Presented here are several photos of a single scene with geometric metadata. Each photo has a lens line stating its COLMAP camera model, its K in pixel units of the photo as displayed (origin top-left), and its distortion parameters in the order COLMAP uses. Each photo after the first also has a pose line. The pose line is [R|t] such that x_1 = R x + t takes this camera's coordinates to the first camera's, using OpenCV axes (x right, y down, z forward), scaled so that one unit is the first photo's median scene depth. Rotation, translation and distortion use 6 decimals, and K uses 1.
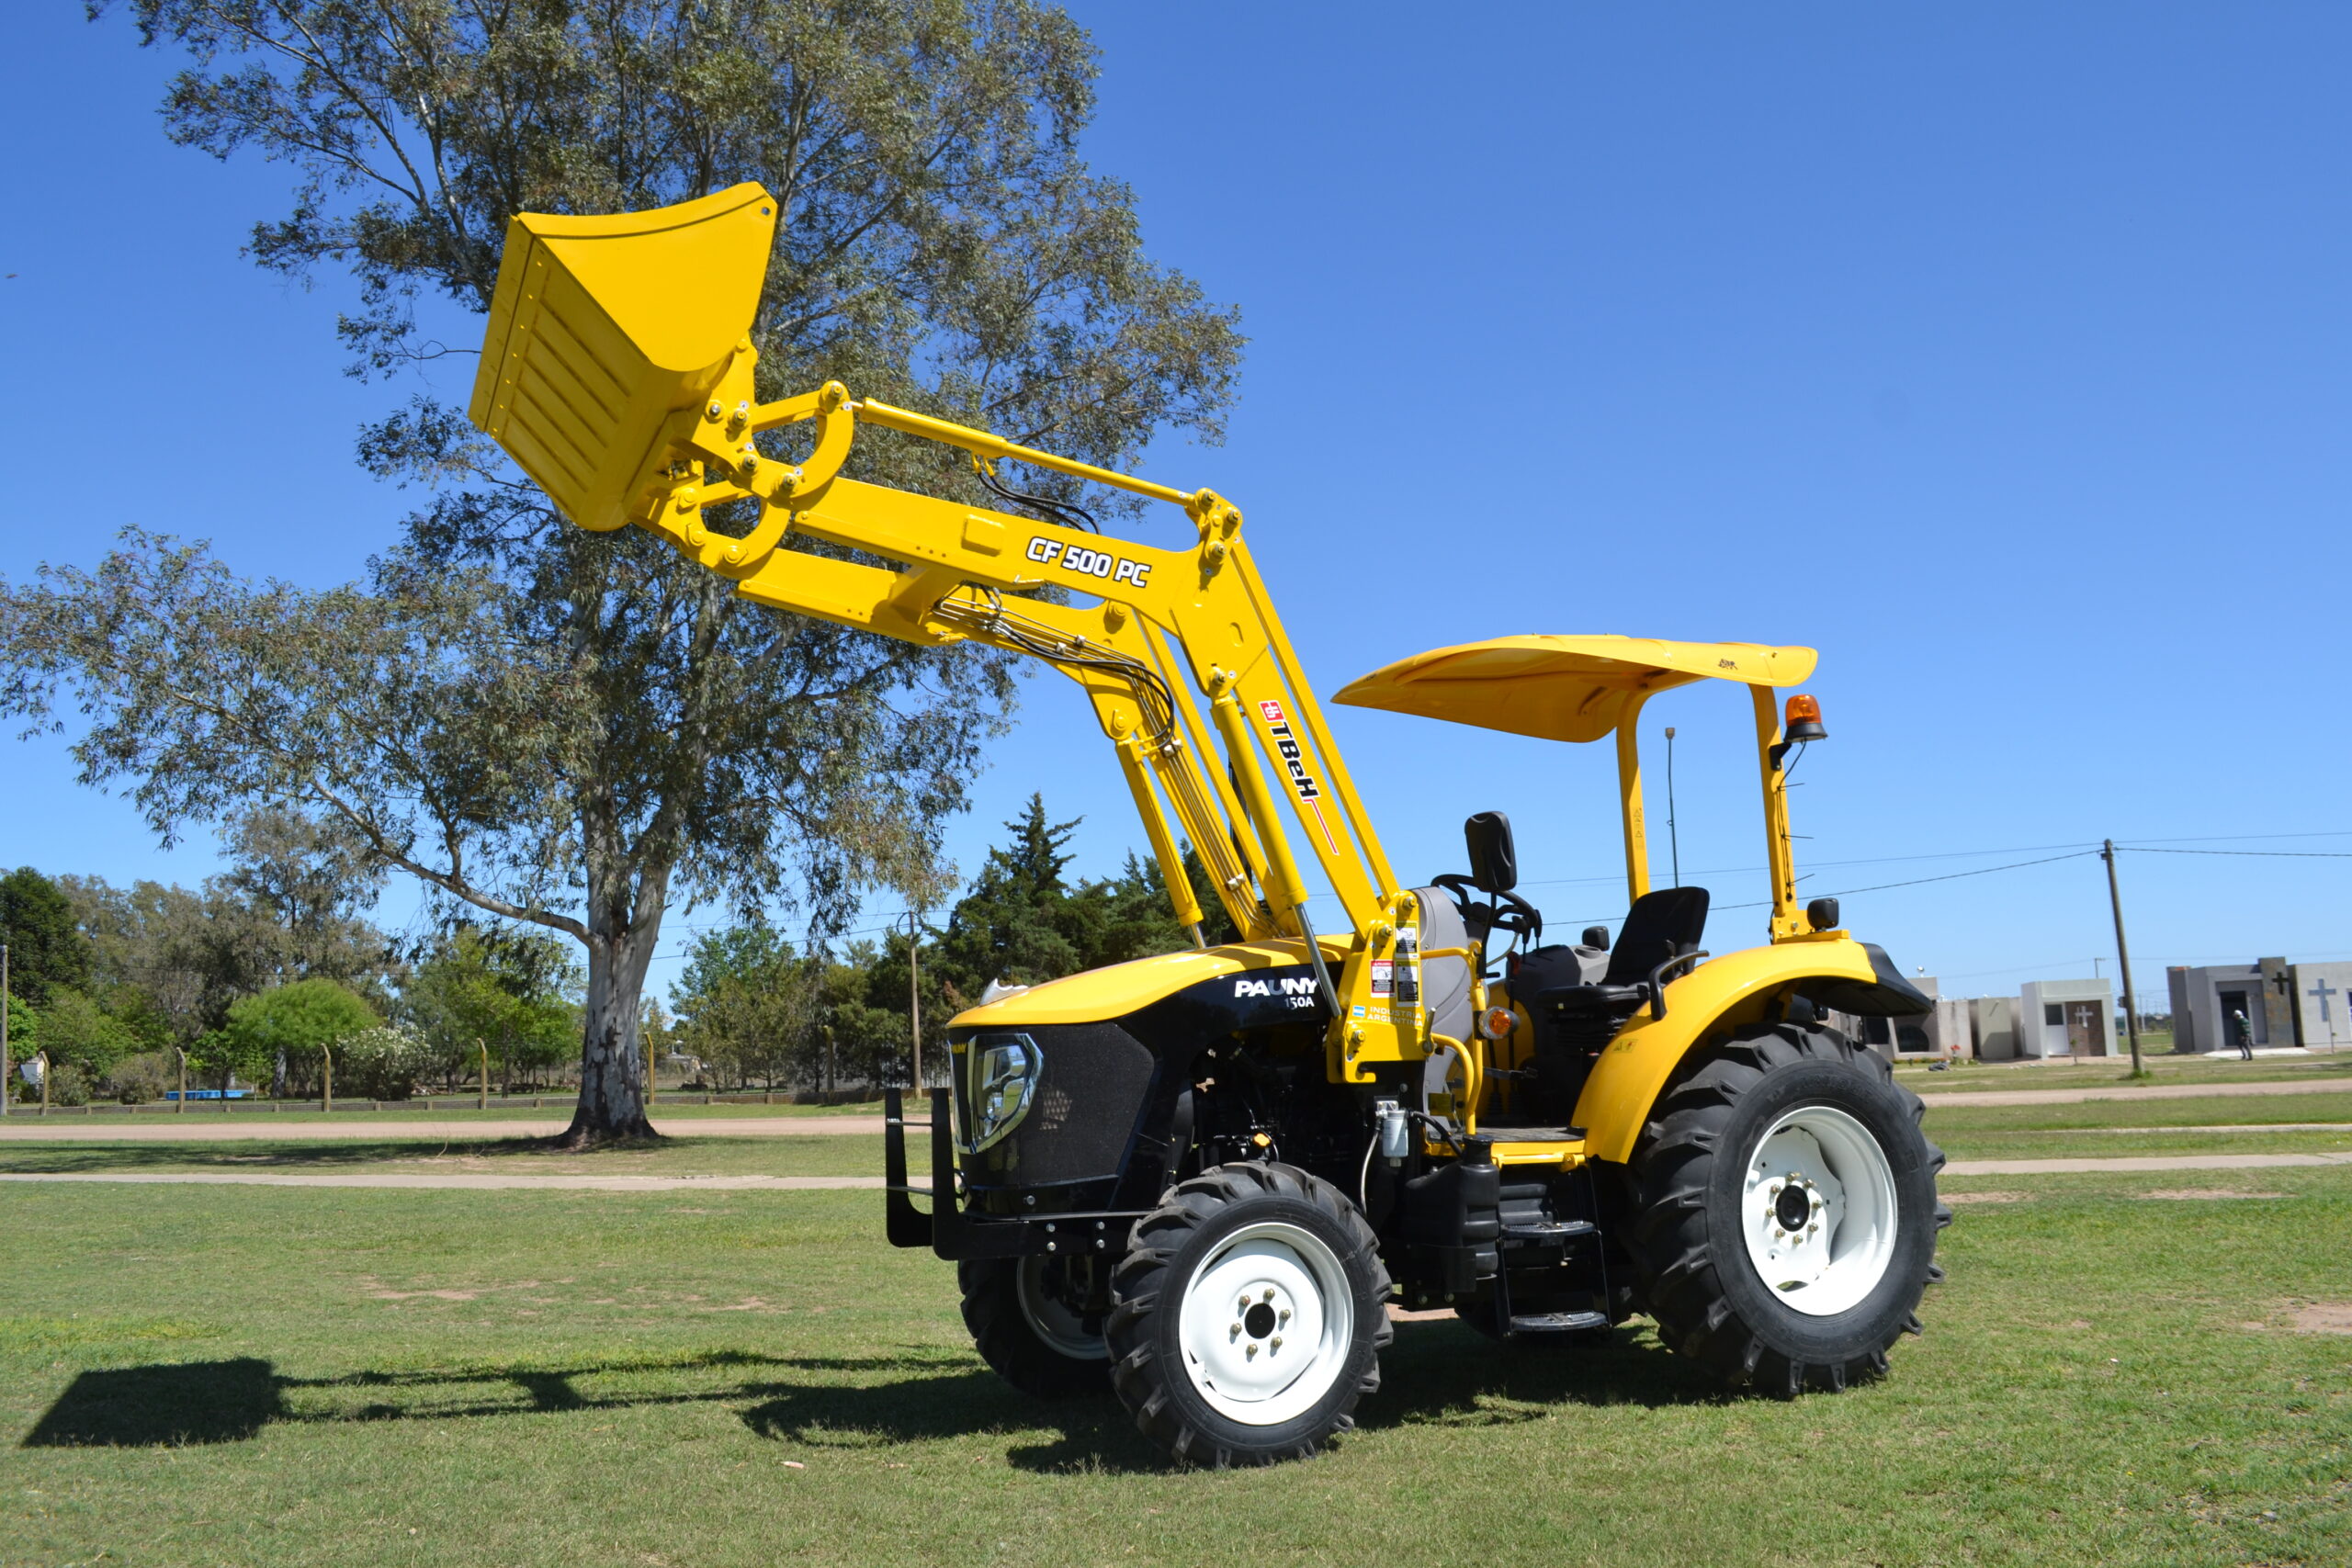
lens RADIAL K [[1792.8, 0, 1177.3], [0, 1792.8, 821.2], [0, 0, 1]] dist [-0.134334, -0.000220]
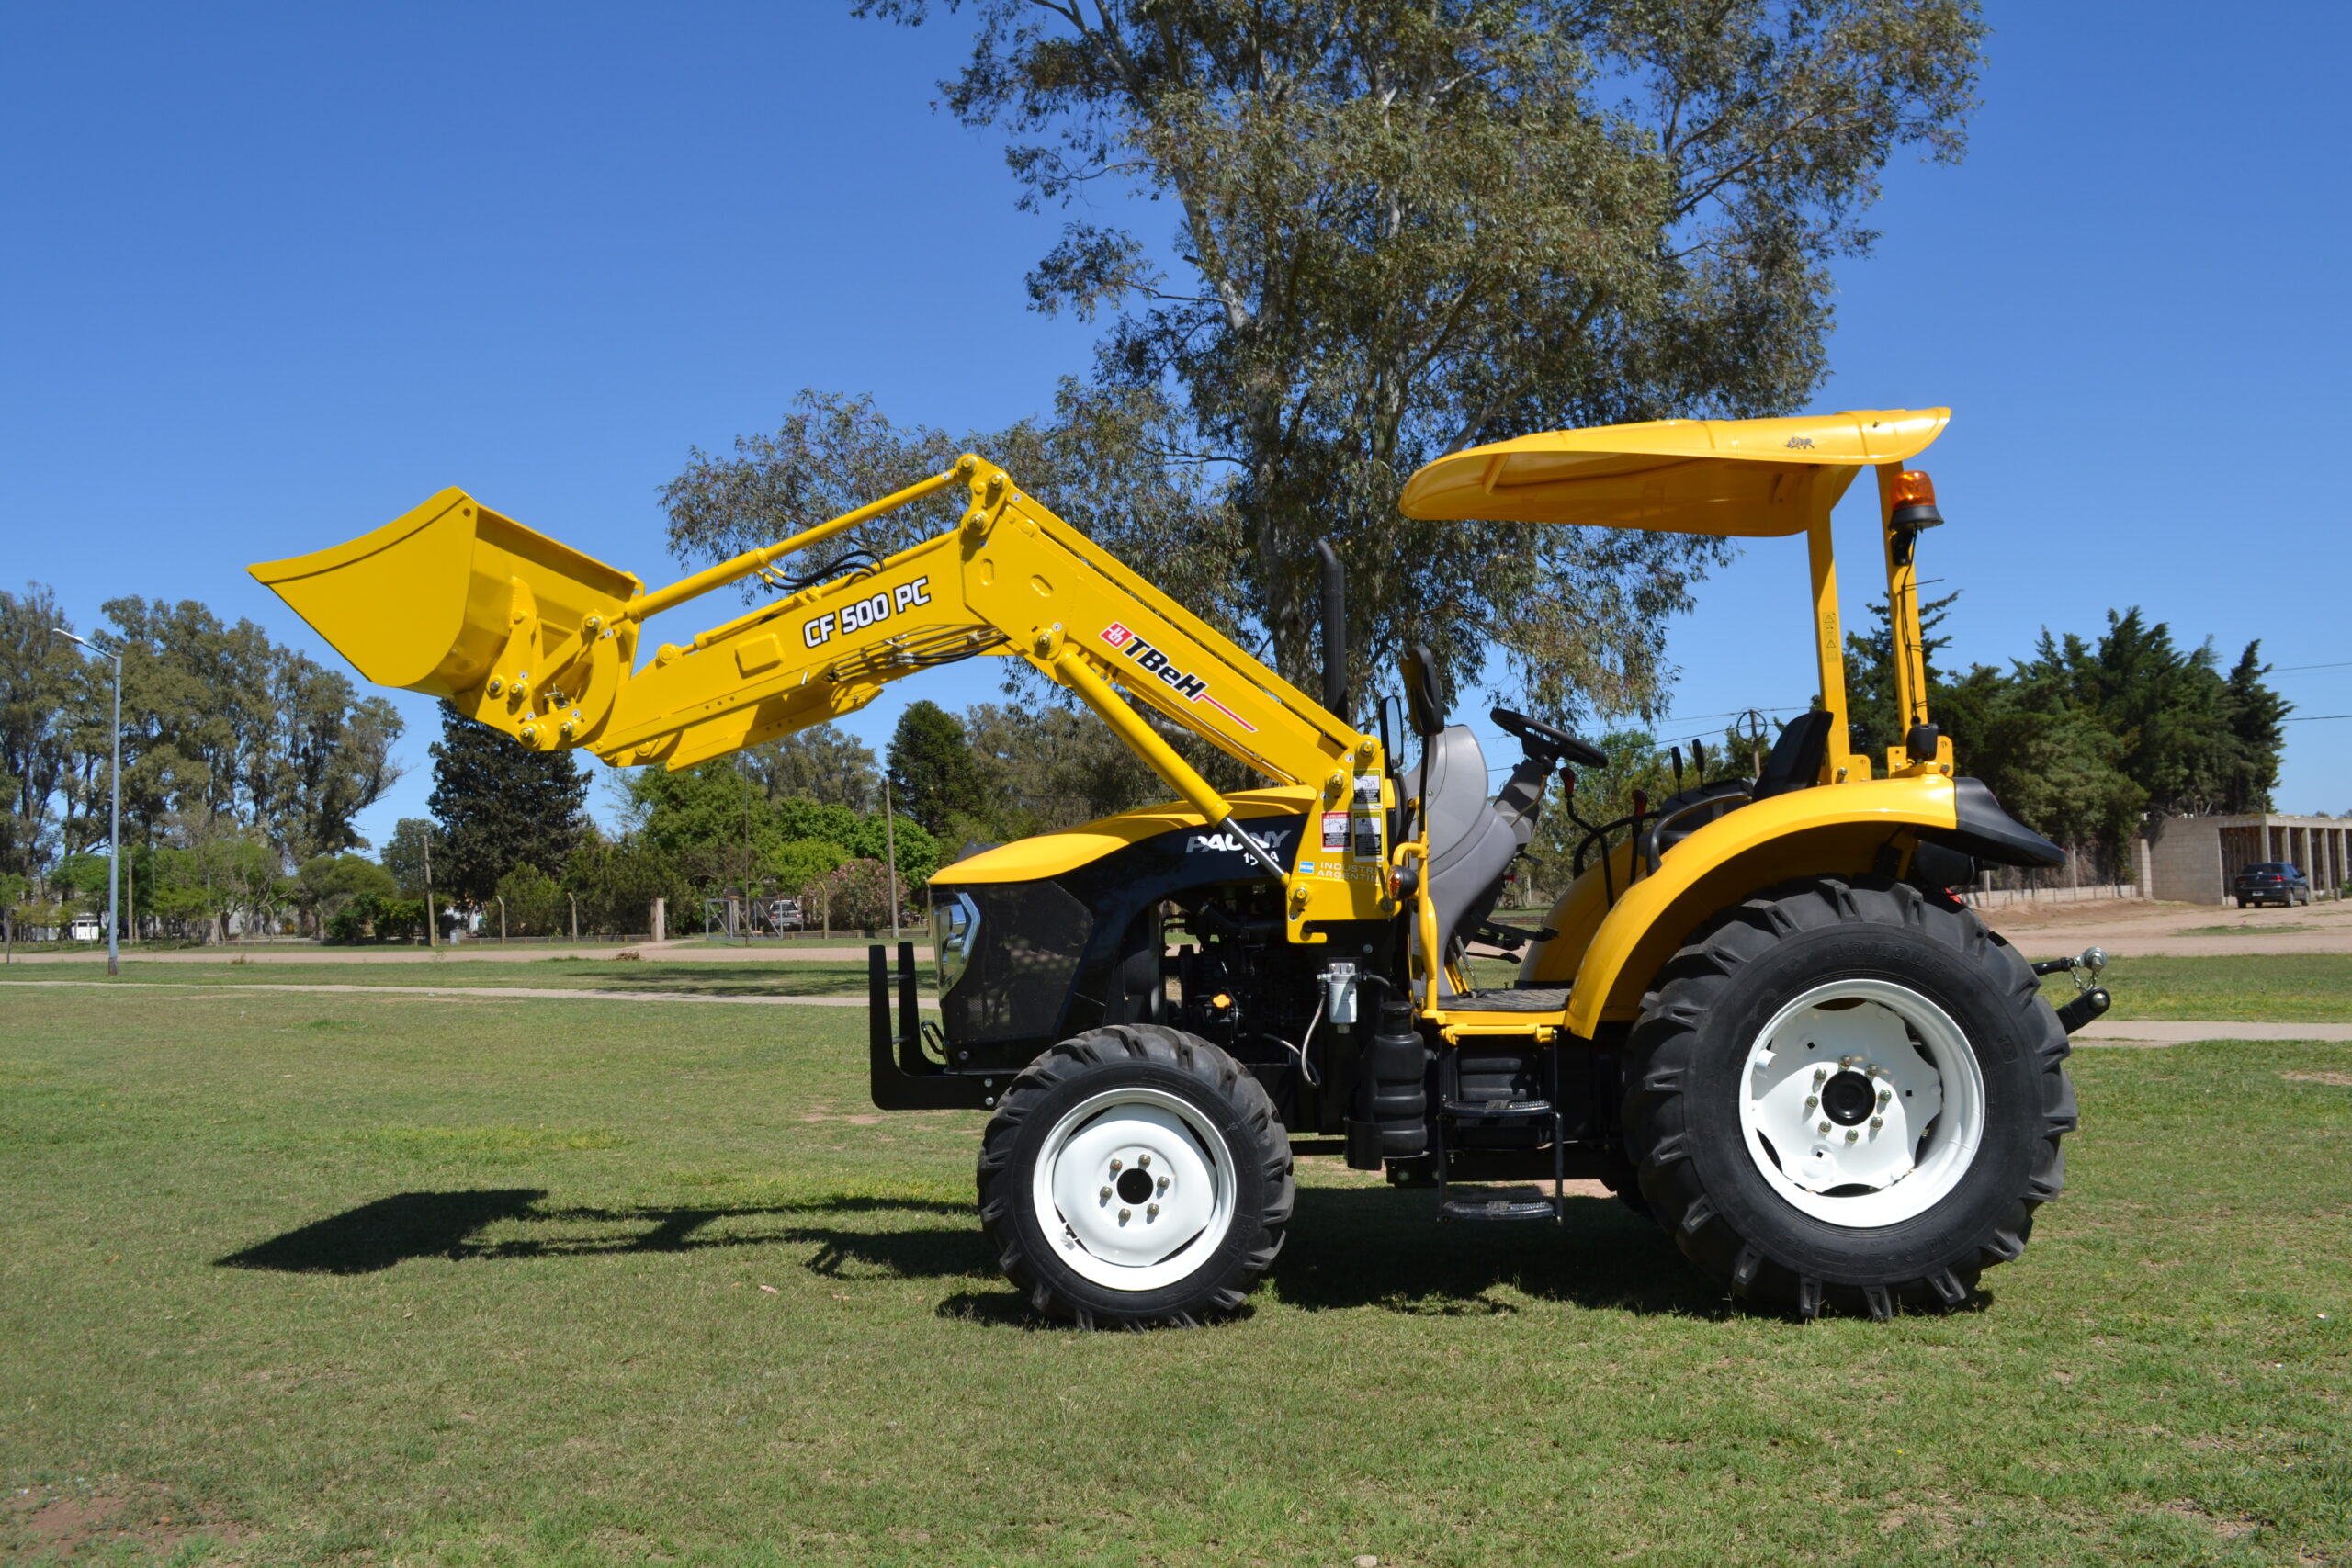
lens RADIAL K [[1963.3, 0, 1176.0], [0, 1963.3, 784.0], [0, 0, 1]] dist [-0.136134, -0.002705]
pose [[0.897718, -0.025461, -0.439835, 0.488675], [0.063267, 0.995432, 0.071506, -0.014838], [0.436005, -0.092019, 0.895227, 0.053542]]
